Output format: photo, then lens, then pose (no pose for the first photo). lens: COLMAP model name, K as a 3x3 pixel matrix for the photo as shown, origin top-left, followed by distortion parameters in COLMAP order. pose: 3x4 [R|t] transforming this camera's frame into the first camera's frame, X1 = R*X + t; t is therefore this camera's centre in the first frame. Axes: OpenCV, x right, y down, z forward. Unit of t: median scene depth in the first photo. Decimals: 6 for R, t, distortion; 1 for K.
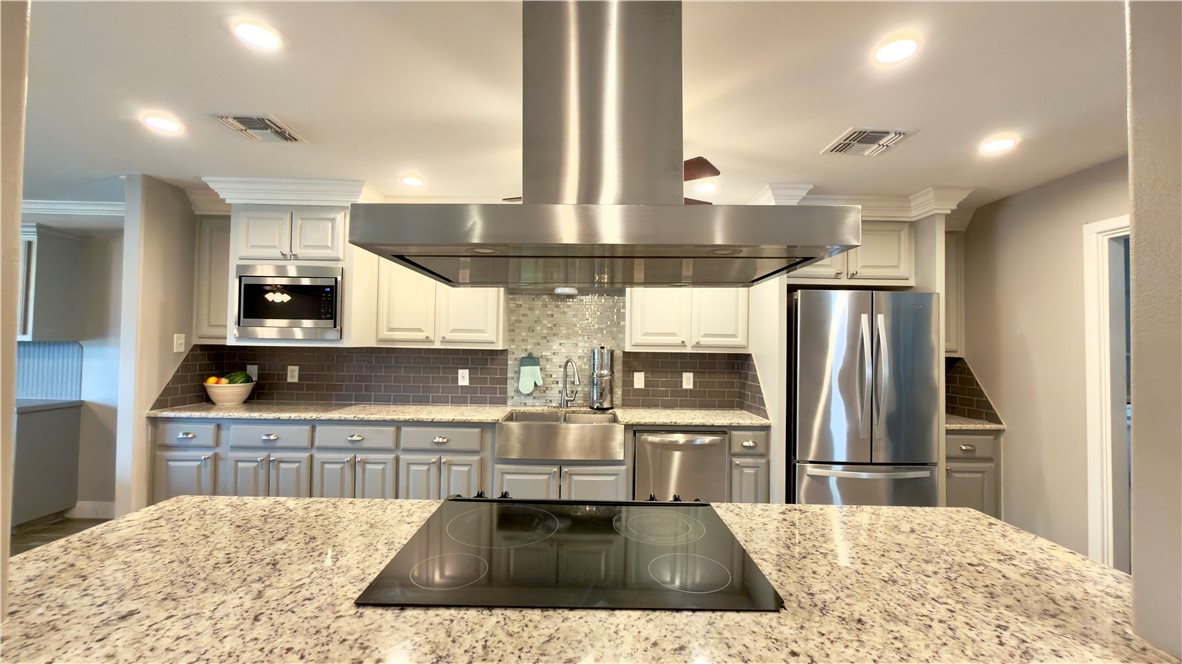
lens RADIAL K [[474.9, 0, 590.6], [0, 474.9, 336.2], [0, 0, 1]] dist [0.001765, -0.000306]
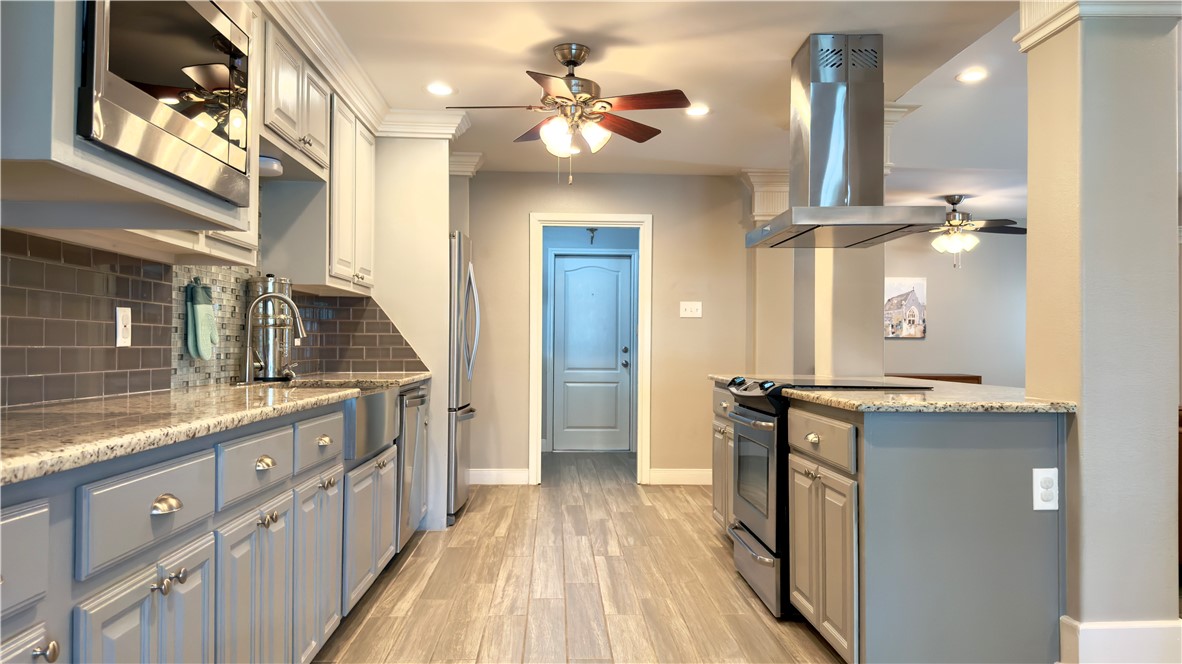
lens RADIAL K [[826.6, 0, 586.2], [0, 826.6, 337.4], [0, 0, 1]] dist [0.056133, -0.039492]
pose [[-0.018542, -0.006209, 0.999809, -1.060079], [-0.029258, 0.999556, 0.005664, 0.085693], [-0.999400, -0.029148, -0.018715, 0.661778]]
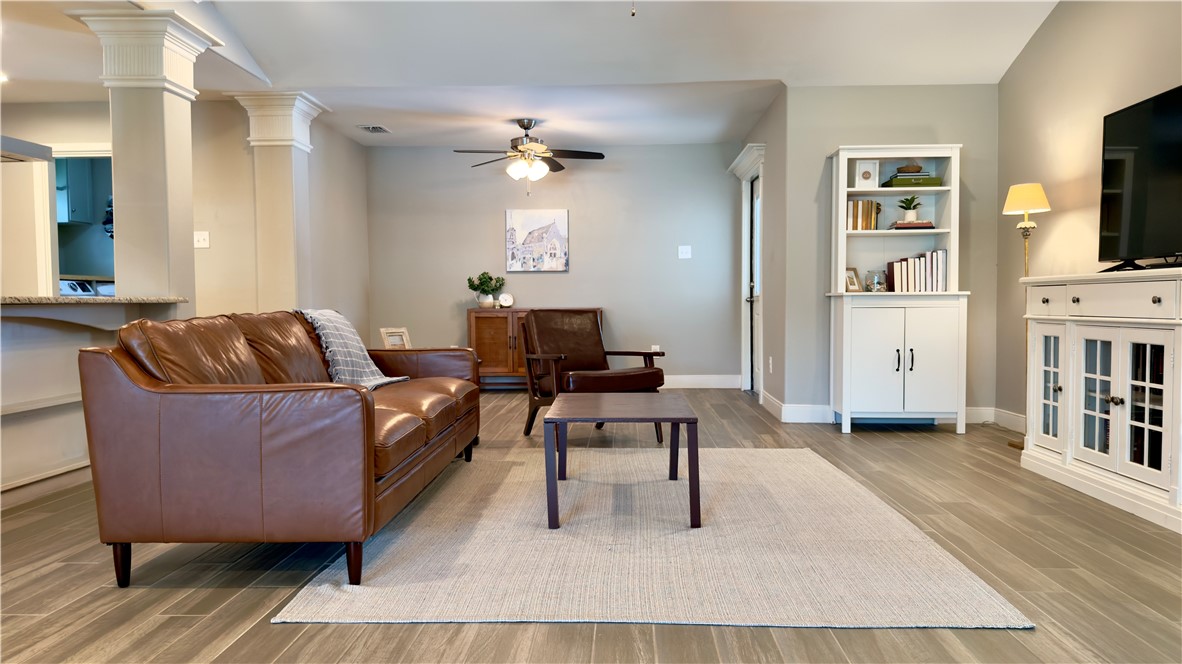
lens RADIAL K [[826.6, 0, 599.2], [0, 826.6, 338.7], [0, 0, 1]] dist [0.056133, -0.039492]
pose [[0.054850, -0.061856, 0.996577, -1.003760], [-0.013767, 0.997938, 0.062698, 0.115325], [-0.998400, -0.017159, 0.053886, -0.593401]]
